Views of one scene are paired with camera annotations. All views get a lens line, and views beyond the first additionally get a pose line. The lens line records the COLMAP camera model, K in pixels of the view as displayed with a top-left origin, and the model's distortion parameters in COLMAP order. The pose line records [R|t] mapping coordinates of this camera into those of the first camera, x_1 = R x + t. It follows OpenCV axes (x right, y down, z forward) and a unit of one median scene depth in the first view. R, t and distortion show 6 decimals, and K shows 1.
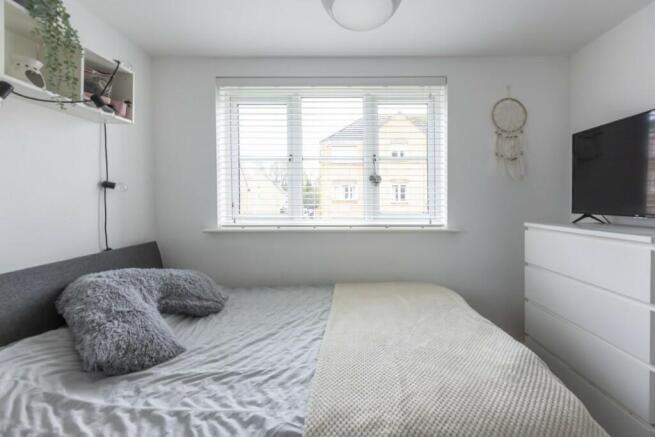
lens RADIAL K [[302.0, 0, 345.3], [0, 302.0, 209.1], [0, 0, 1]] dist [-0.001193, -0.000201]
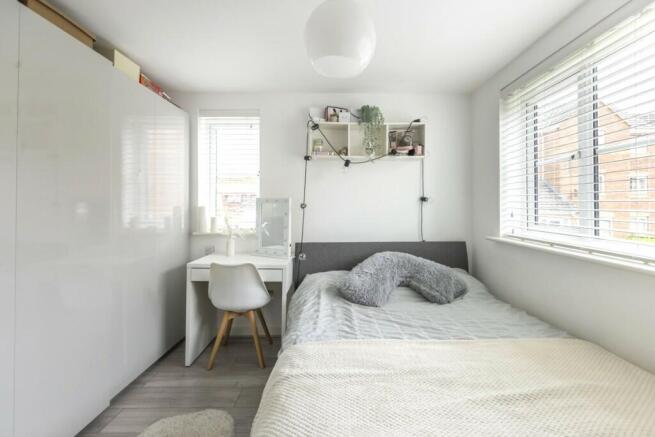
lens RADIAL K [[291.4, 0, 334.9], [0, 291.4, 202.6], [0, 0, 1]] dist [0.001351, 0.000419]
pose [[0.023162, -0.008361, -0.999697, 0.664858], [-0.028079, 0.999565, -0.009011, -0.035549], [0.999337, 0.028280, 0.022917, 0.497502]]
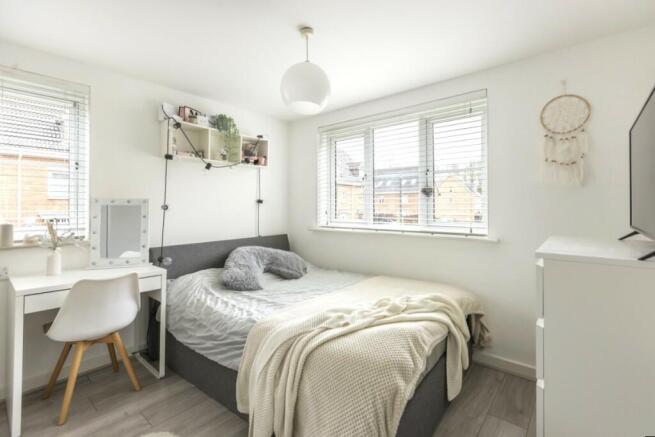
lens RADIAL K [[297.2, 0, 318.8], [0, 297.2, 205.3], [0, 0, 1]] dist [-0.000128, 0.000253]
pose [[0.755707, -0.006030, -0.654882, 0.662148], [-0.014077, 0.999577, -0.025449, -0.014313], [0.654759, 0.028451, 0.755302, -0.139261]]
